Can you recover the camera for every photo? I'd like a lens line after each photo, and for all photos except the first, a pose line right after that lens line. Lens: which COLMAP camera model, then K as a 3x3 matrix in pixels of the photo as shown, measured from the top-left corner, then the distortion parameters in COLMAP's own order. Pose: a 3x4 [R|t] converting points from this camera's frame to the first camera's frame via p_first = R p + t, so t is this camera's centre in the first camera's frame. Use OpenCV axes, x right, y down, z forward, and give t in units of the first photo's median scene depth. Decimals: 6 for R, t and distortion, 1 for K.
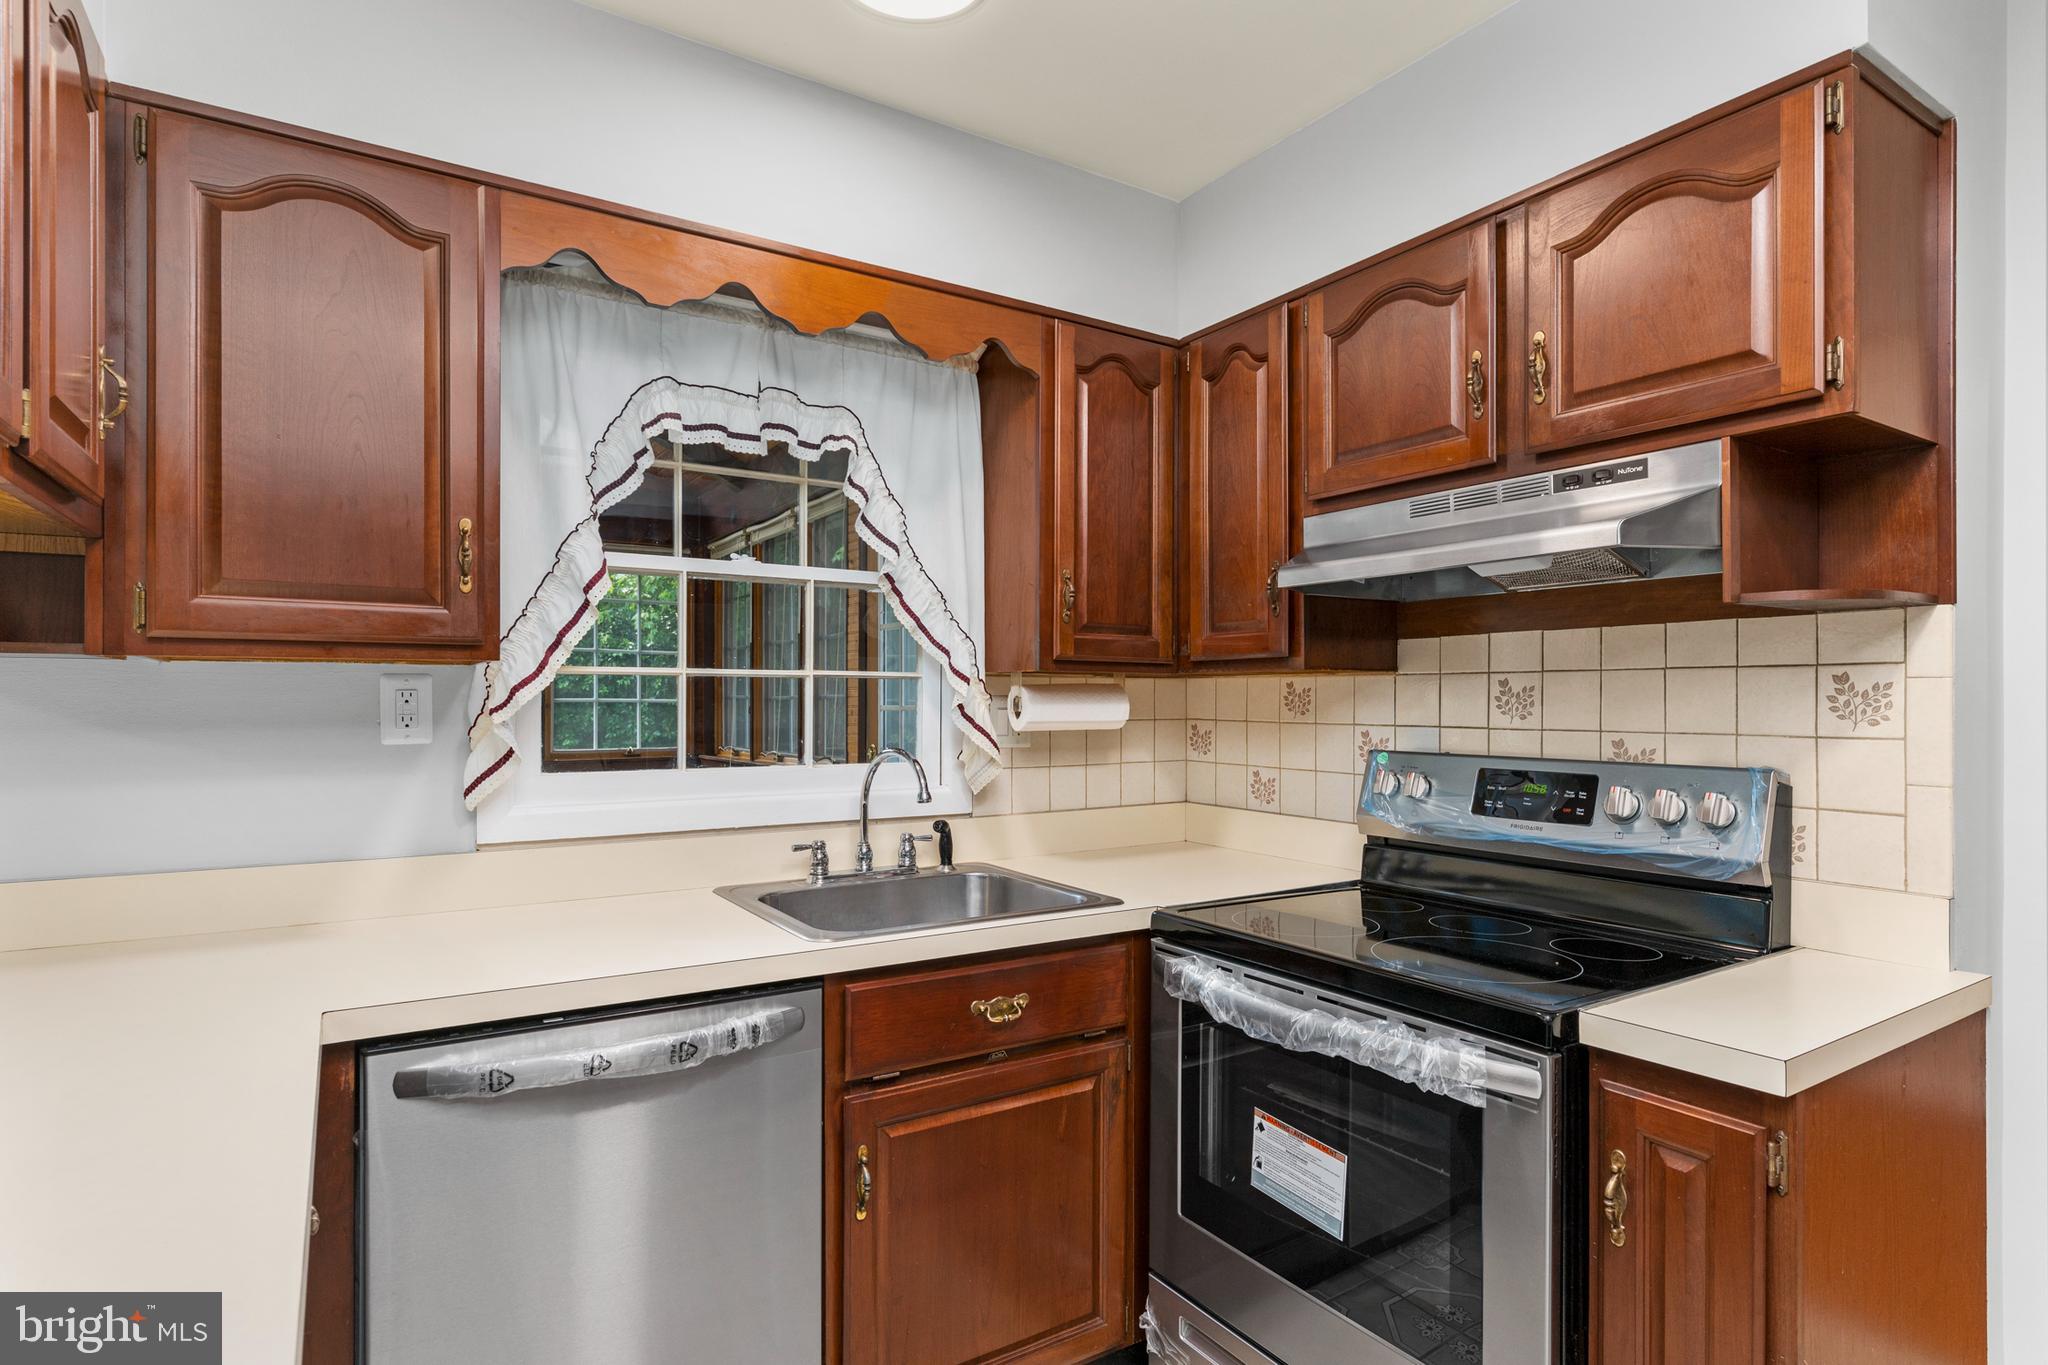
lens RADIAL K [[1052.0, 0, 1024.8], [0, 1052.0, 691.9], [0, 0, 1]] dist [-0.002091, 0.000709]
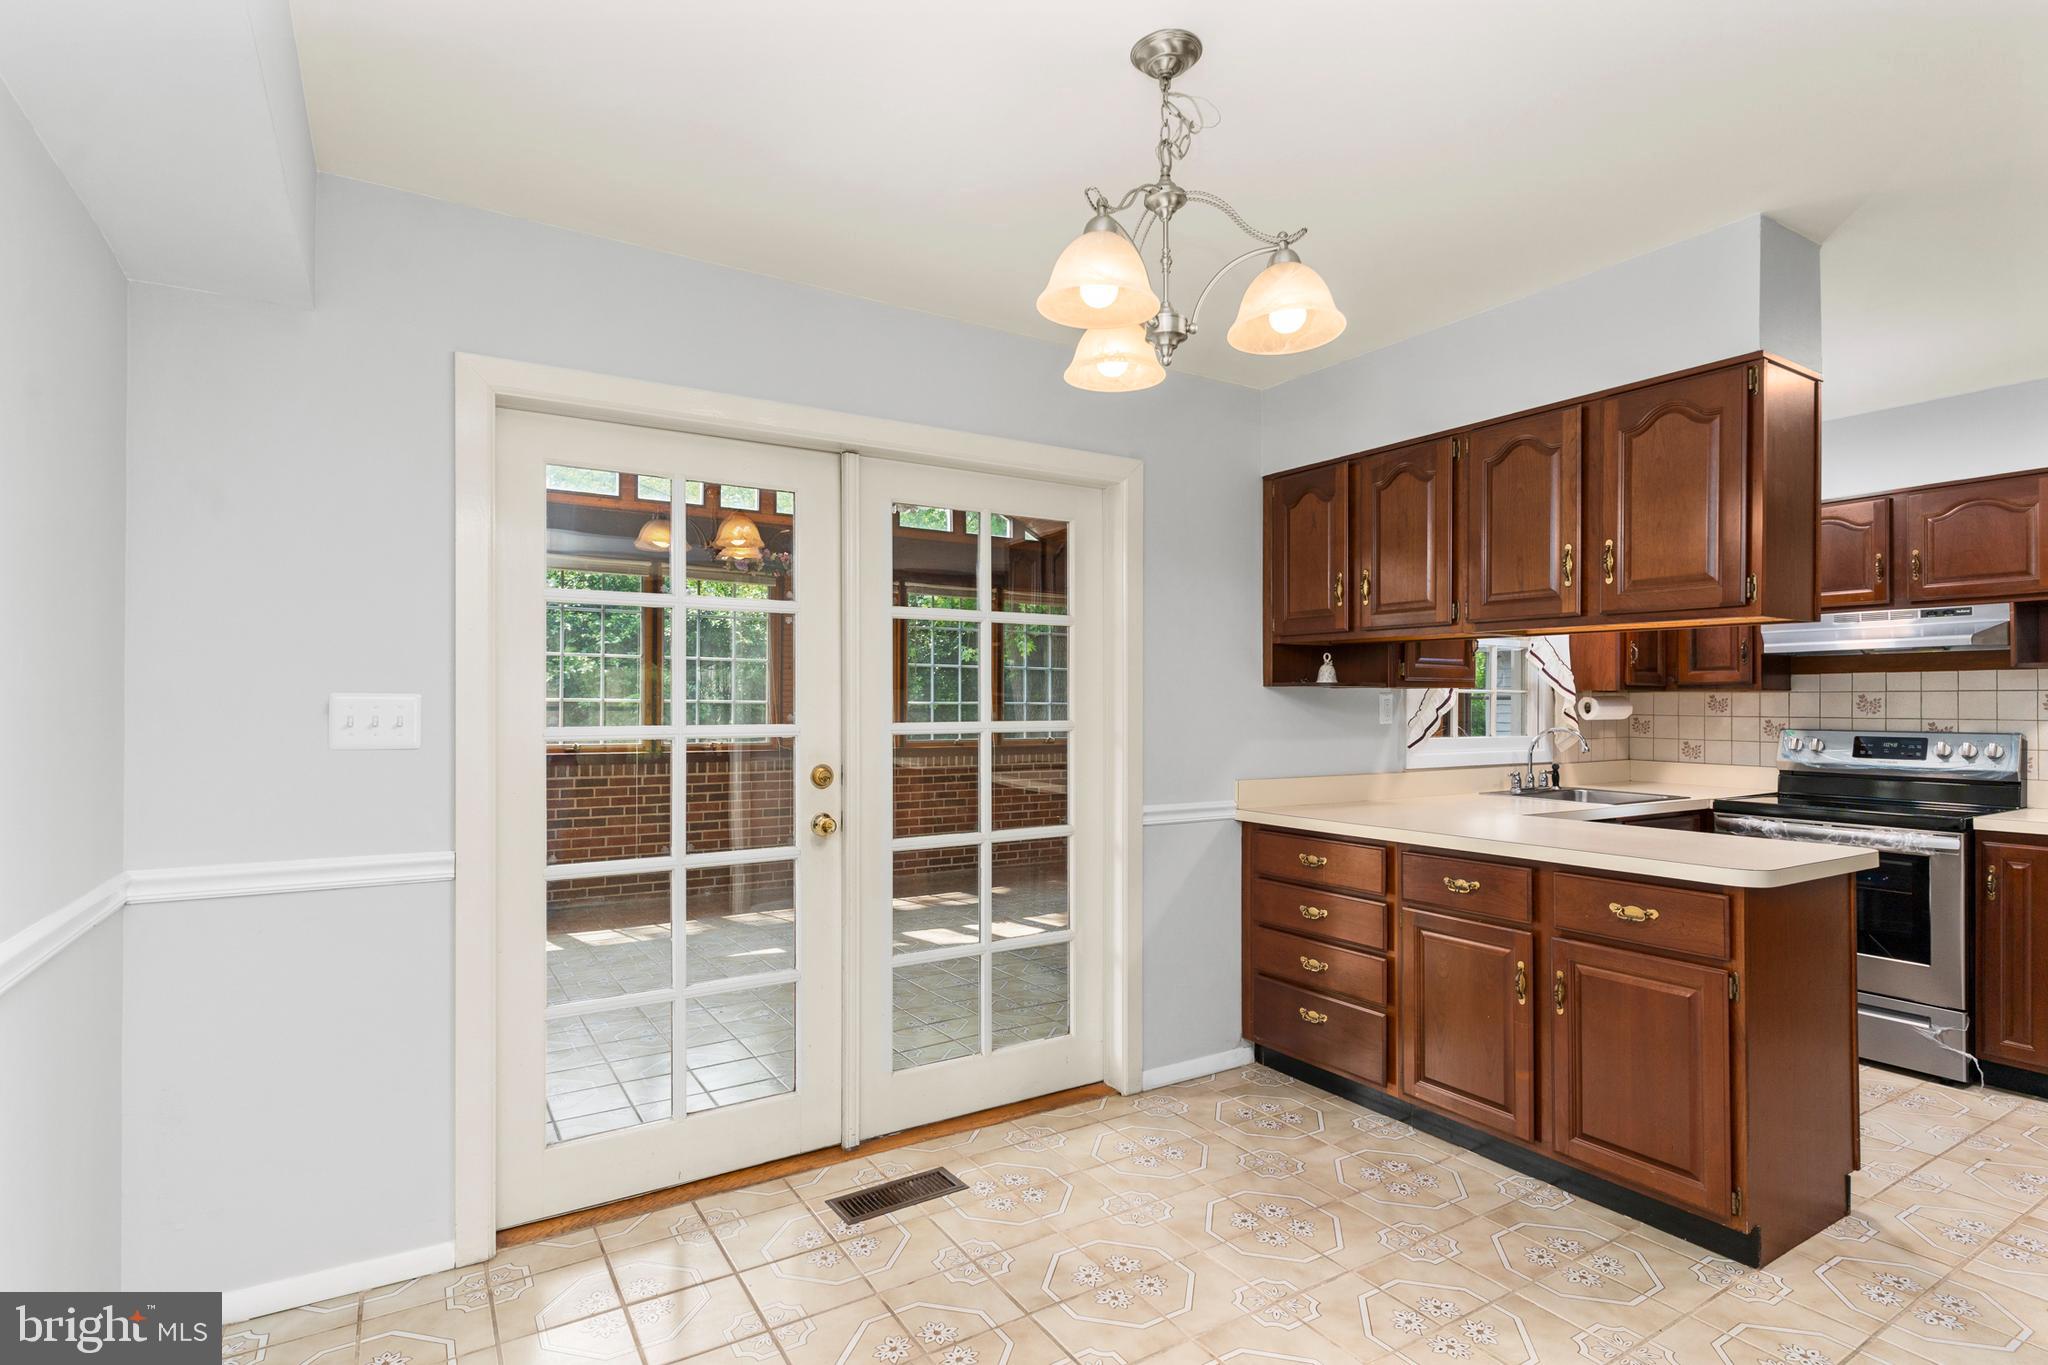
lens RADIAL K [[992.2, 0, 1026.8], [0, 992.2, 690.1], [0, 0, 1]] dist [0.009298, -0.002444]
pose [[0.999899, 0.000371, -0.014179, -1.288553], [-0.000454, 0.999983, -0.005790, -0.009770], [0.014177, 0.005796, 0.999883, -1.113747]]
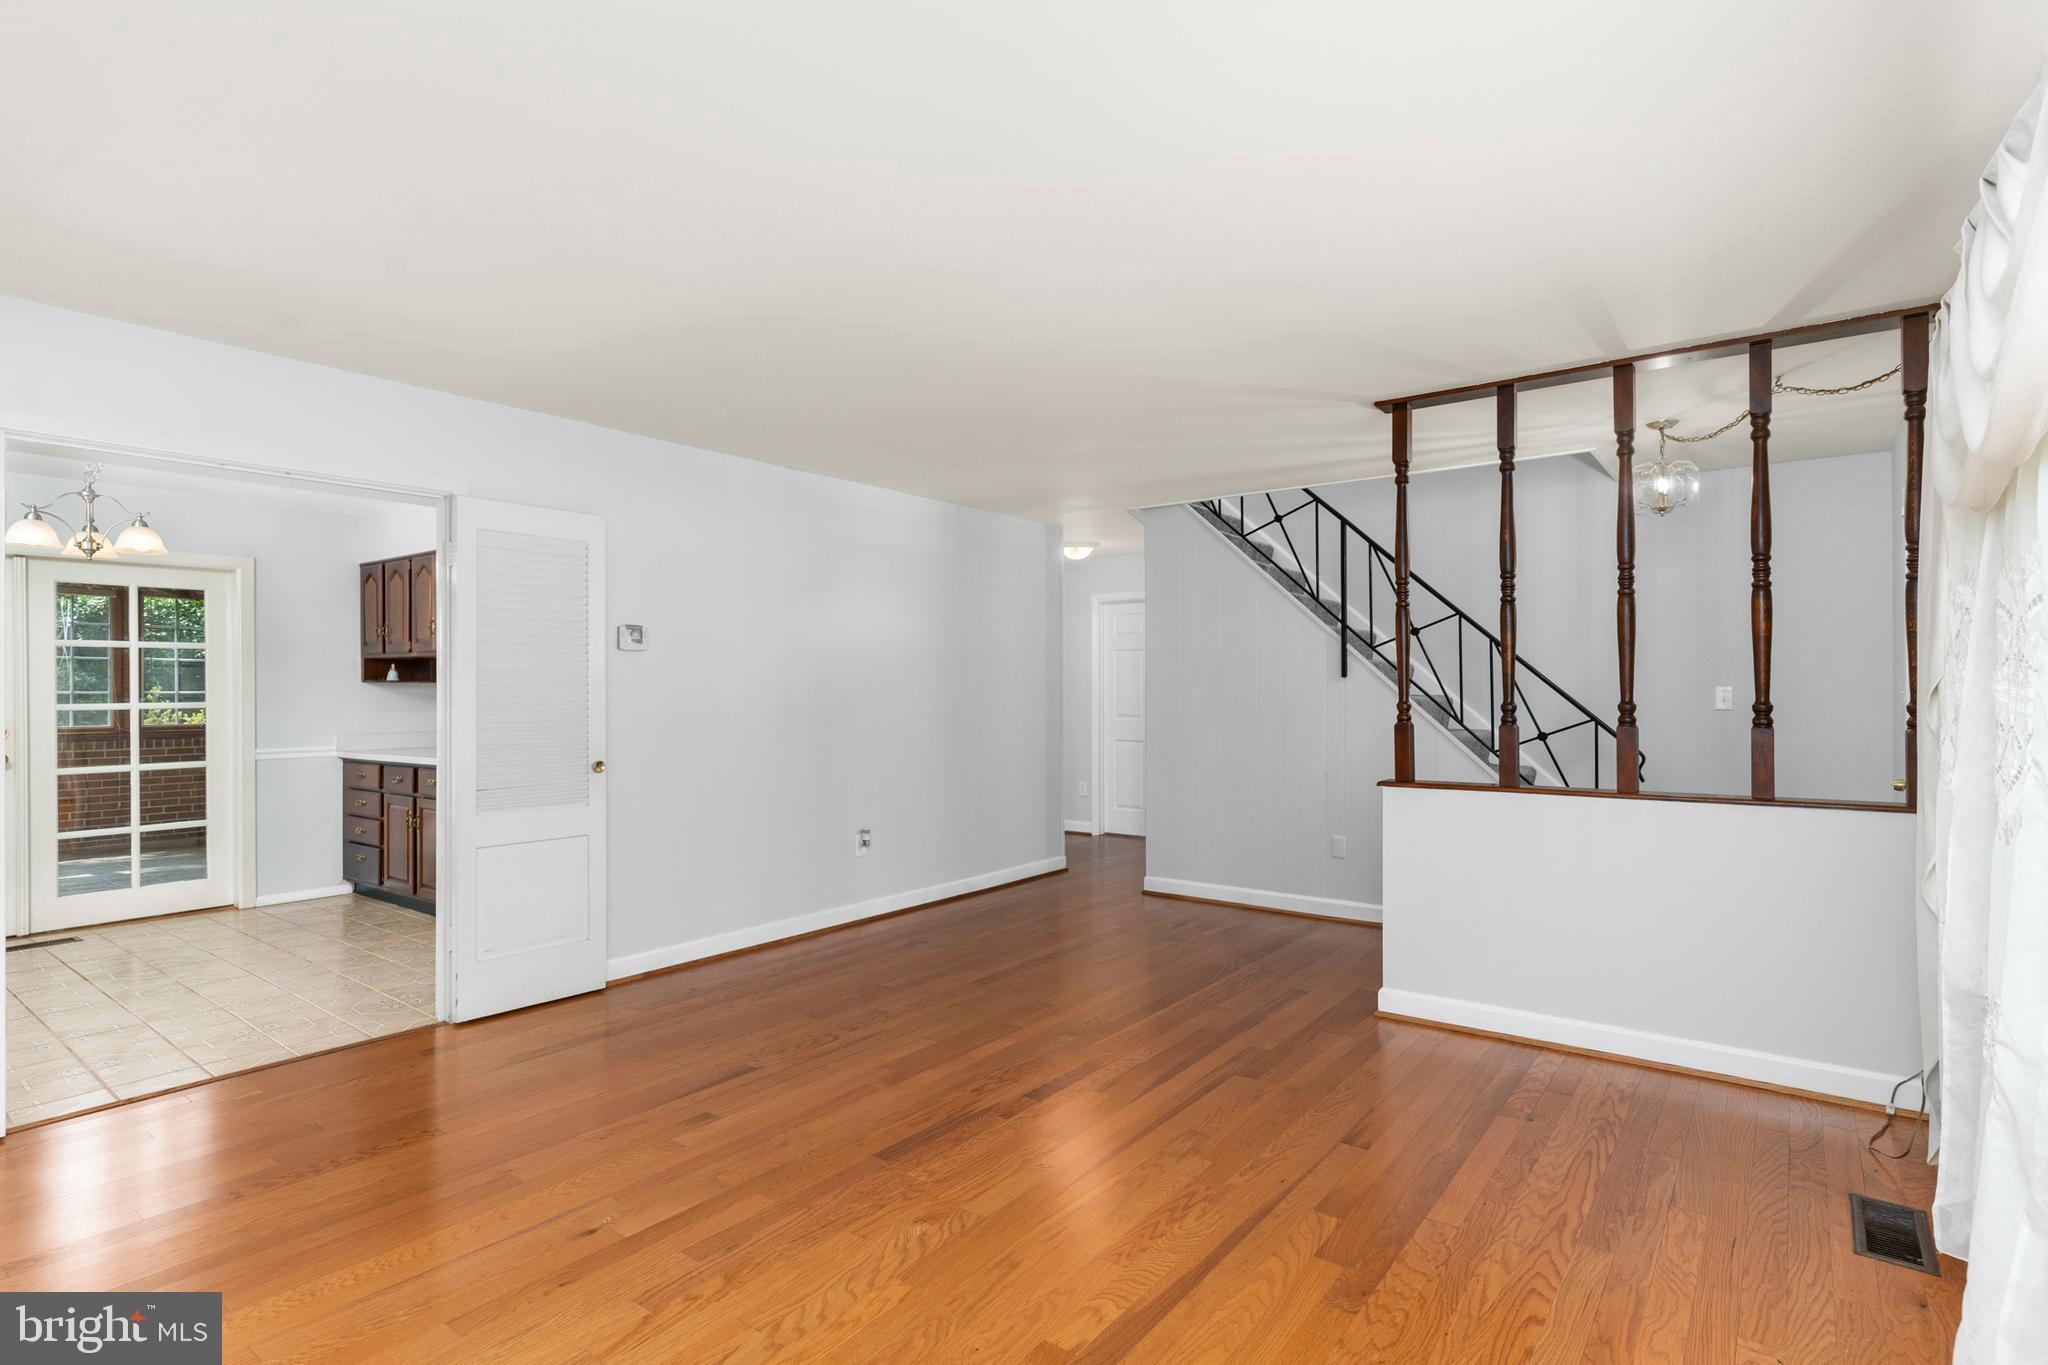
lens RADIAL K [[992.2, 0, 1019.2], [0, 992.2, 685.0], [0, 0, 1]] dist [0.009298, -0.002444]
pose [[0.945562, -0.000258, 0.325442, 0.143088], [0.000889, 0.999998, -0.001792, -0.009978], [-0.325441, 0.001984, 0.945560, -3.126179]]
